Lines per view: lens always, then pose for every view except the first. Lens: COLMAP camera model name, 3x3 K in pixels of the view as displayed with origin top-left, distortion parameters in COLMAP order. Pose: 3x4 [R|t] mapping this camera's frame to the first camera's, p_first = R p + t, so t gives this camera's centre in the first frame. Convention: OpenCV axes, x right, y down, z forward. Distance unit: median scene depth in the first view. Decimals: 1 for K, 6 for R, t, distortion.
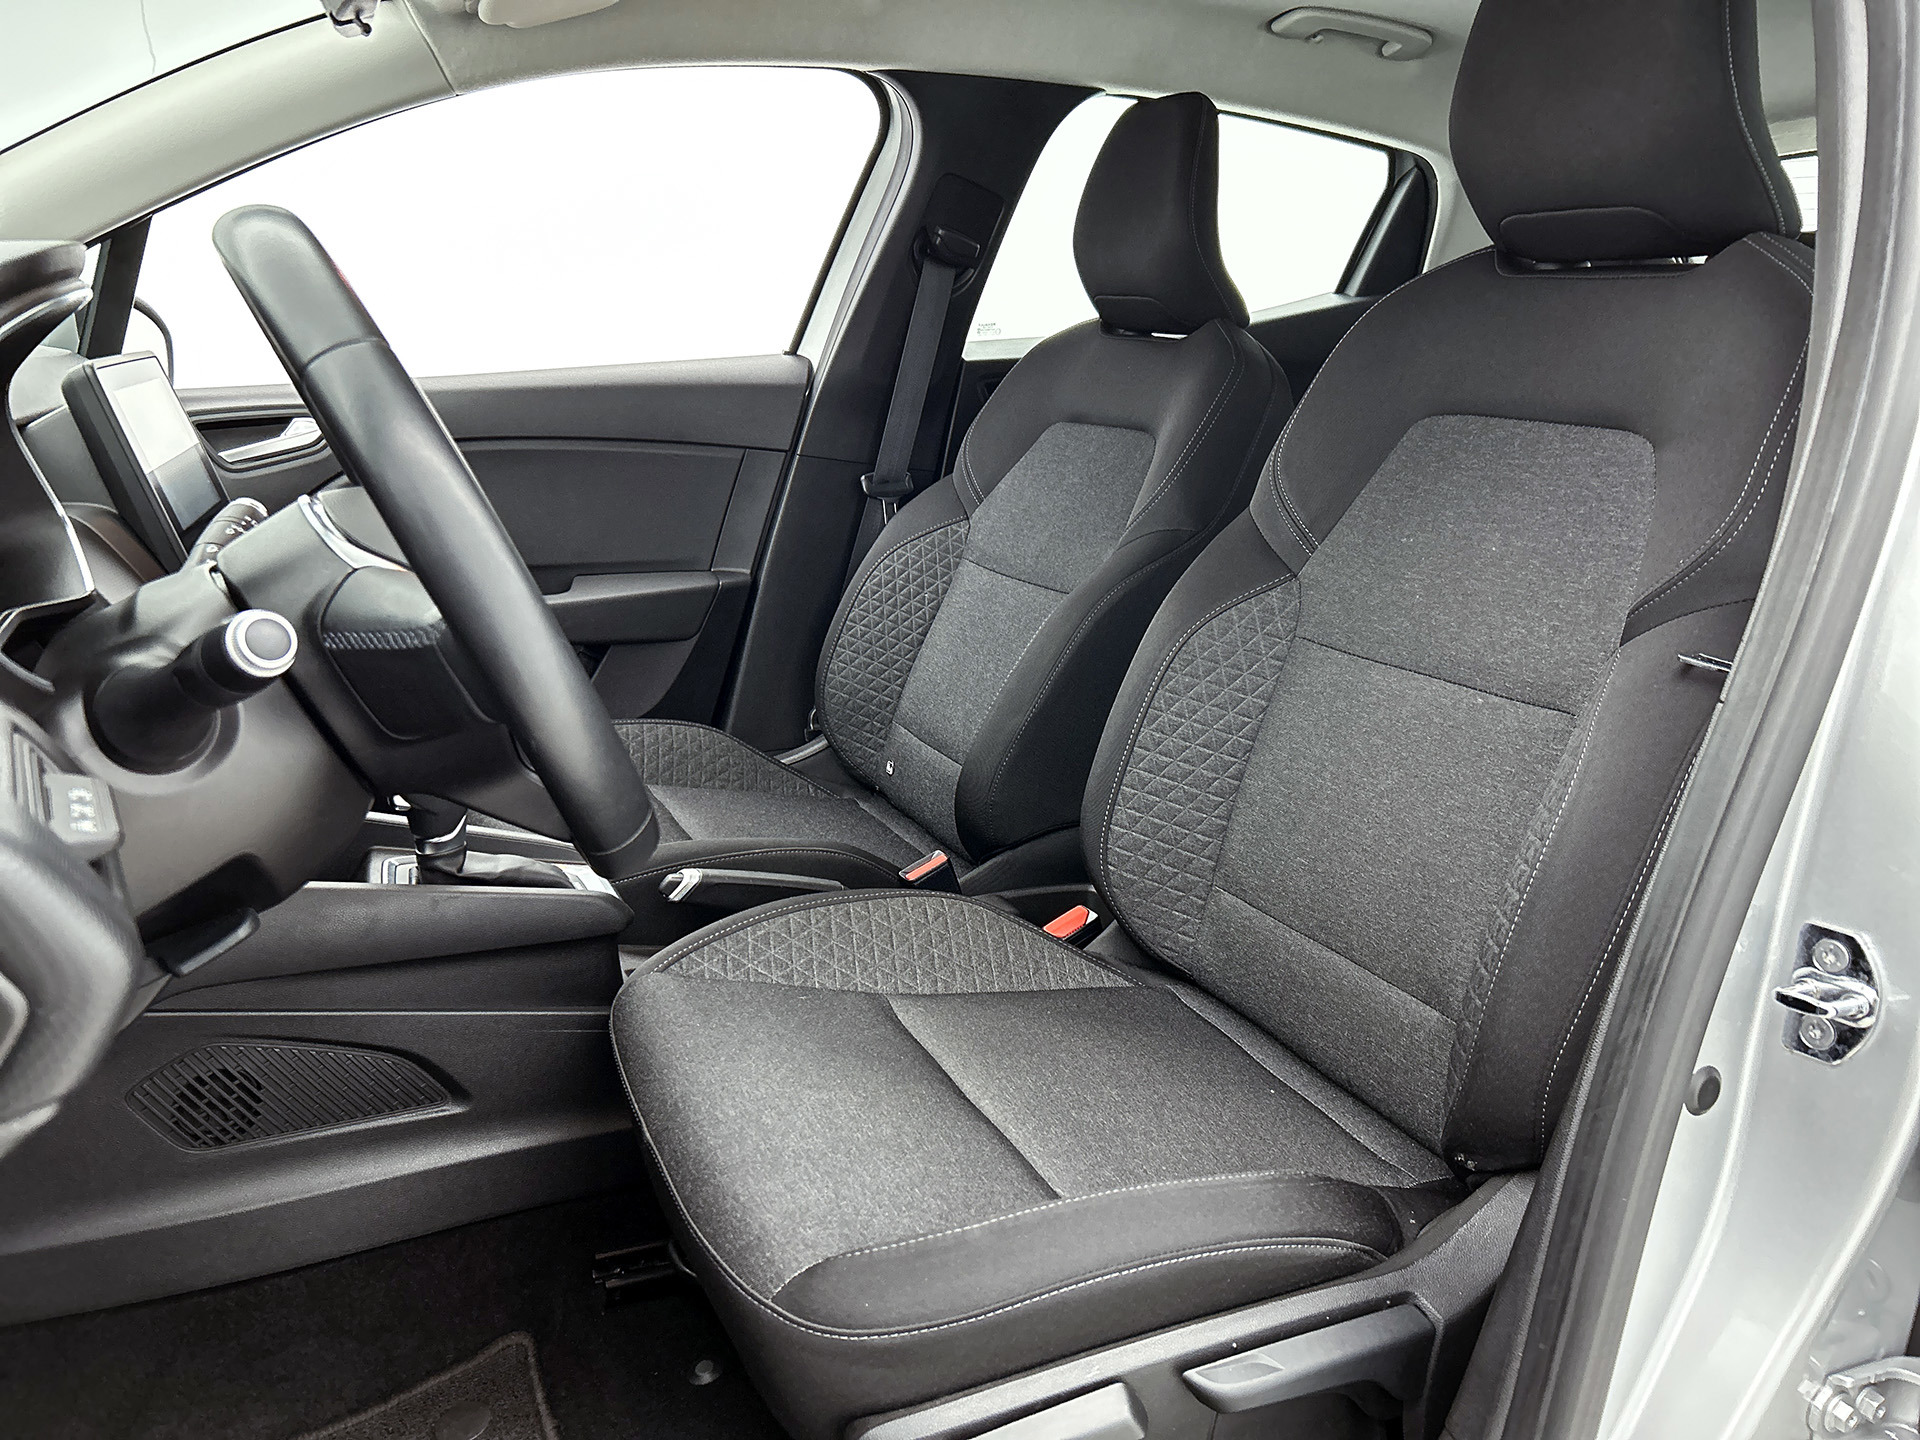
lens RADIAL K [[1470.0, 0, 960.0], [0, 1470.0, 720.0], [0, 0, 1]] dist [0.010480, -0.001225]
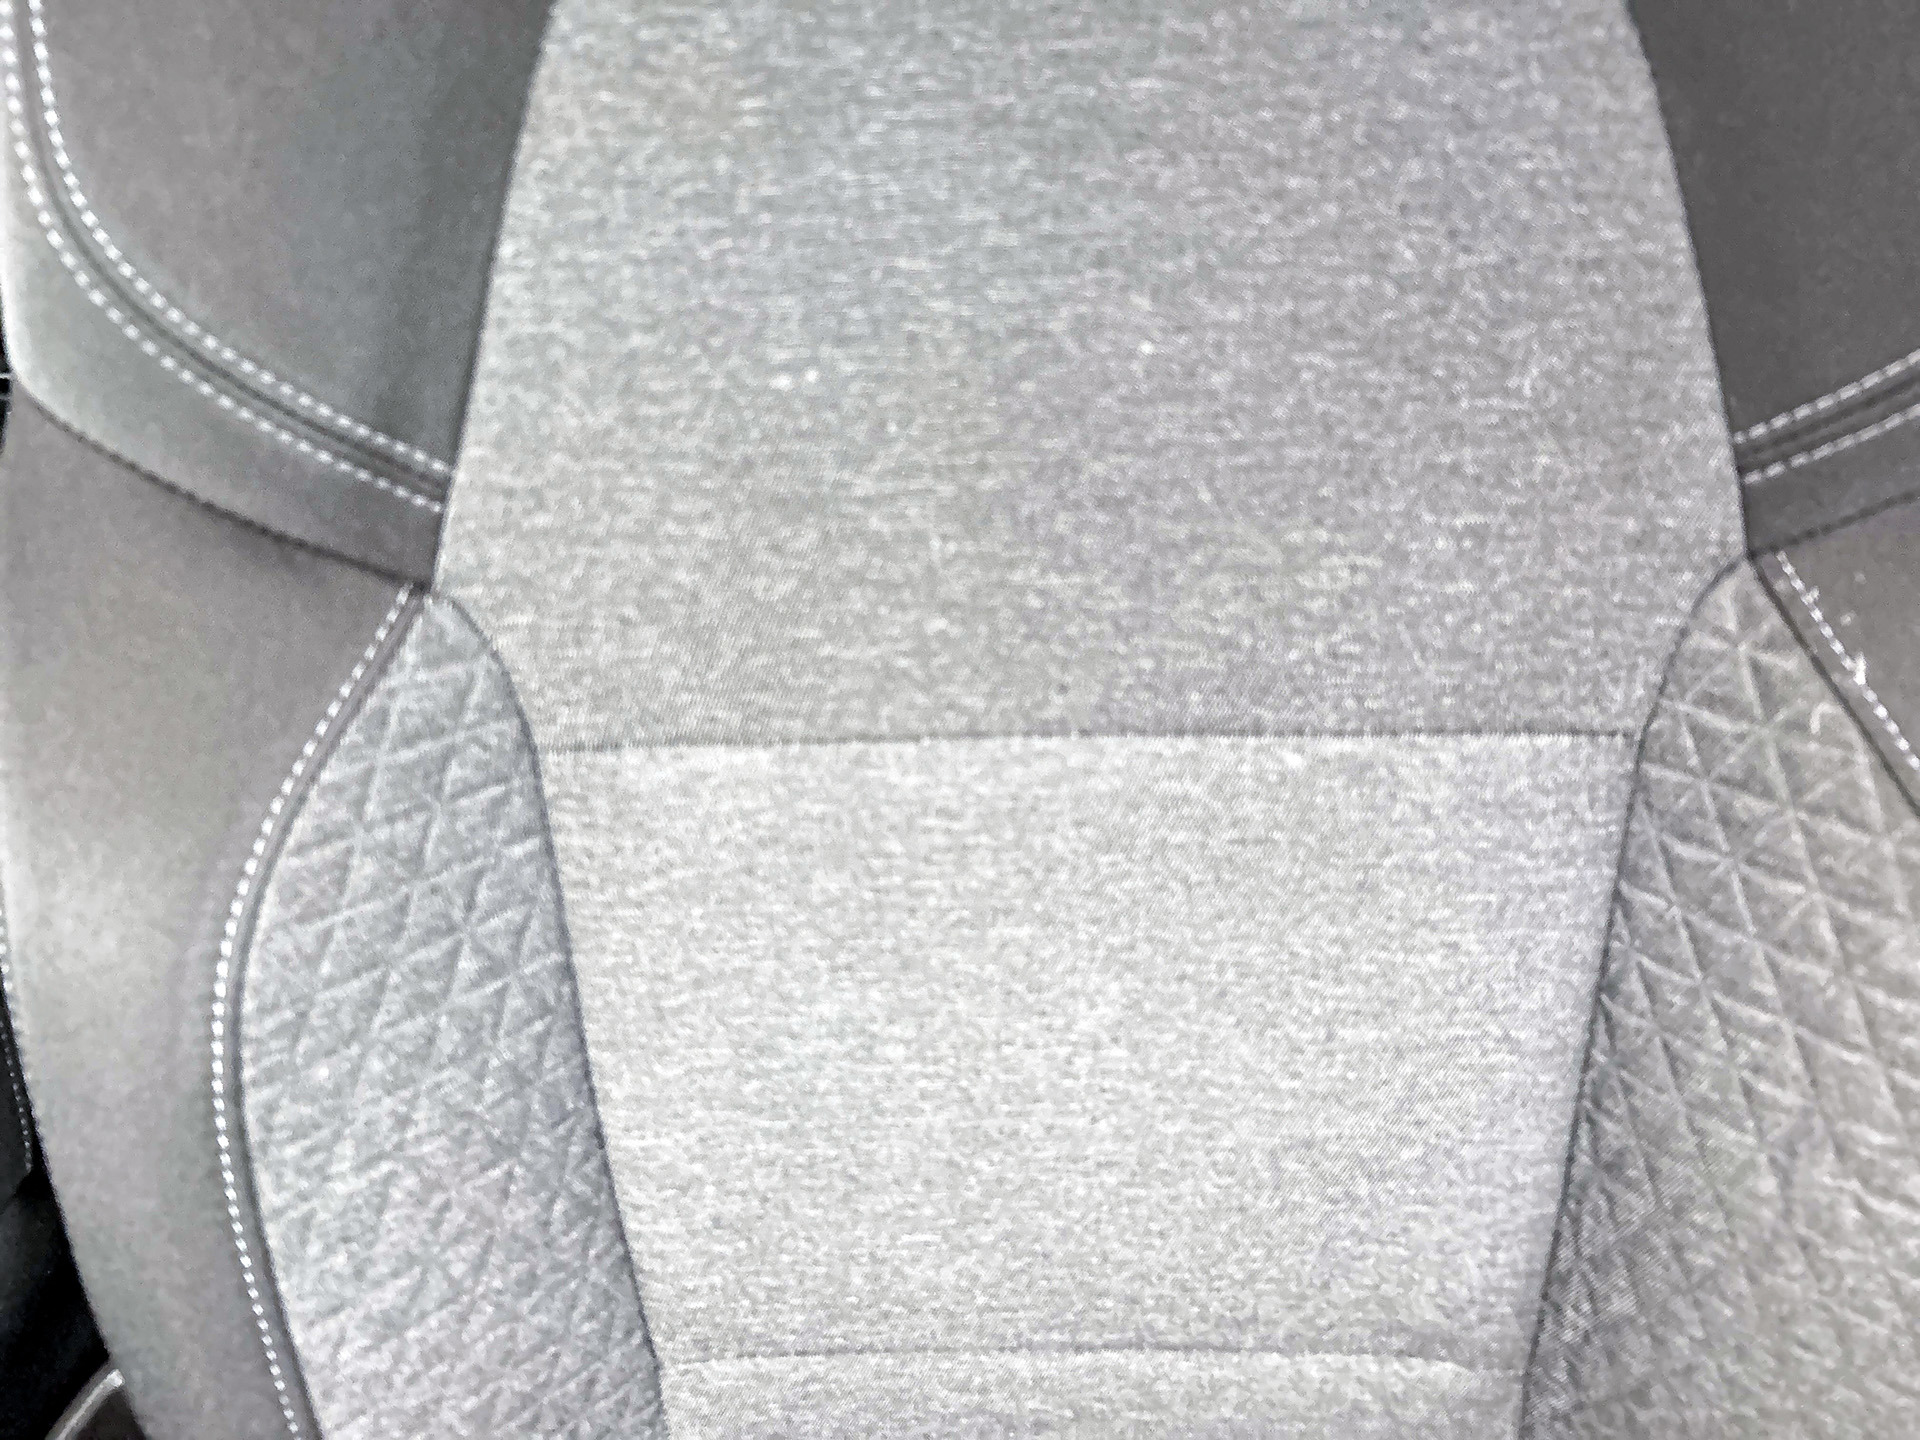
lens RADIAL K [[1470.0, 0, 960.0], [0, 1470.0, 720.0], [0, 0, 1]] dist [0.010480, -0.001225]
pose [[0.483057, -0.631521, 0.606496, 0.086727], [0.288163, 0.768748, 0.570954, -0.241149], [-0.826812, -0.101034, 0.553331, 0.808643]]
